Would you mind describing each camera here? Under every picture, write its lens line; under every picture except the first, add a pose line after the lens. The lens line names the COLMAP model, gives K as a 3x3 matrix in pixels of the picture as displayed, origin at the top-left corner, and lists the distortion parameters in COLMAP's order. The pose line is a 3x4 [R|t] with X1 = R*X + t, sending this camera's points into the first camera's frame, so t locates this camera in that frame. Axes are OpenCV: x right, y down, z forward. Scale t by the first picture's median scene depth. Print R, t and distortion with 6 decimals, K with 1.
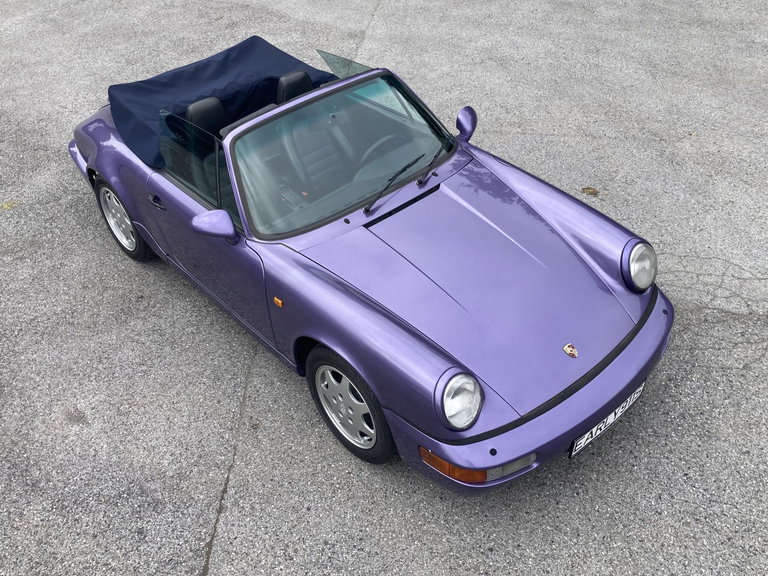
lens RADIAL K [[779.8, 0, 383.6], [0, 779.8, 285.6], [0, 0, 1]] dist [-0.000783, 0.000000]
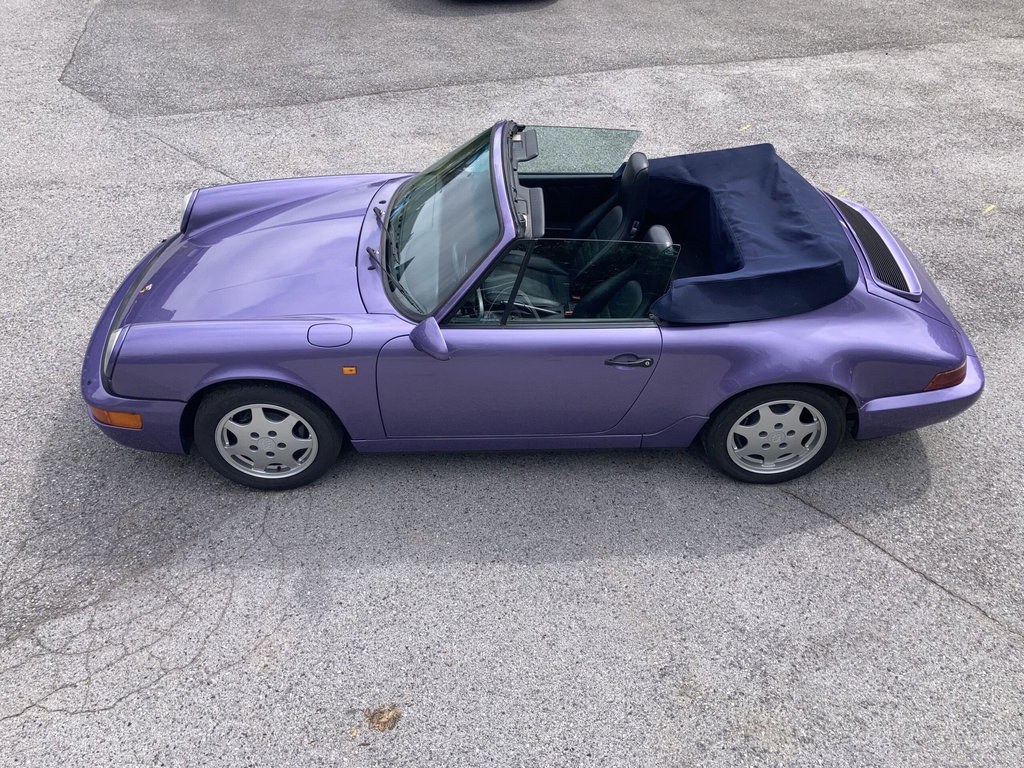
lens RADIAL K [[881.9, 0, 512.4], [0, 881.9, 381.6], [0, 0, 1]] dist [-0.006841, 0.040122]
pose [[-0.639773, 0.530280, -0.556321, 0.530208], [-0.458722, 0.317311, 0.829992, -0.907885], [0.616656, 0.786204, 0.040244, 1.081886]]
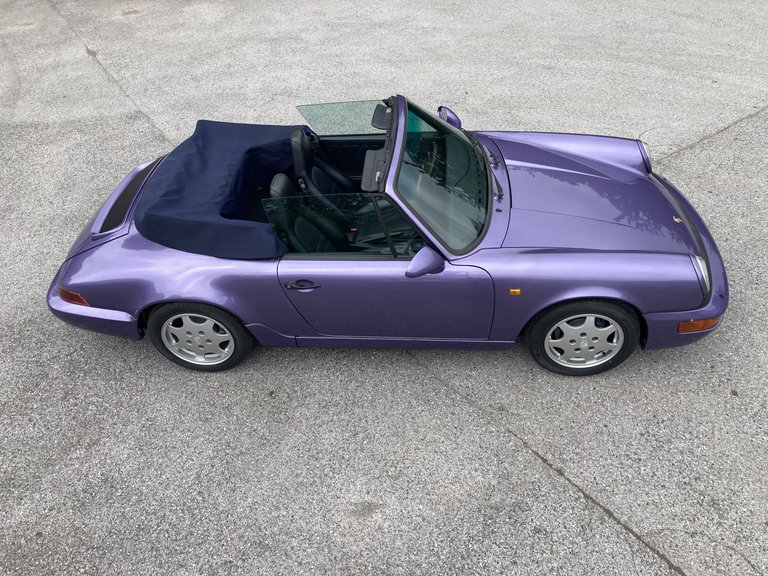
lens RADIAL K [[620.5, 0, 390.1], [0, 620.5, 289.1], [0, 0, 1]] dist [-0.001019, 0.021344]
pose [[0.710099, -0.462075, 0.531268, -0.628259], [0.451186, 0.877881, 0.160485, -0.178184], [-0.540547, 0.125741, 0.831865, 0.279405]]
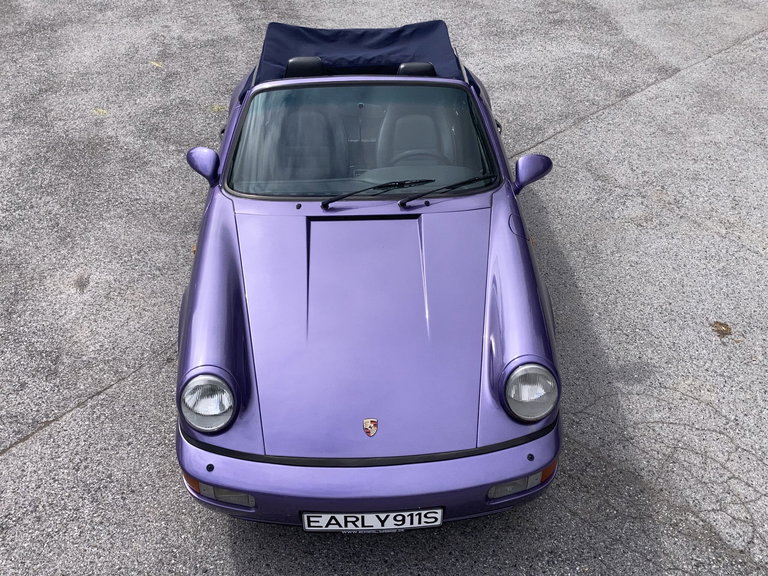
lens RADIAL K [[869.2, 0, 382.0], [0, 869.2, 288.7], [0, 0, 1]] dist [-0.002426, 0.000000]
pose [[0.770878, 0.417461, -0.481117, 0.510891], [-0.428145, 0.898819, 0.093894, -0.118138], [0.471635, 0.133607, 0.871613, 0.115646]]
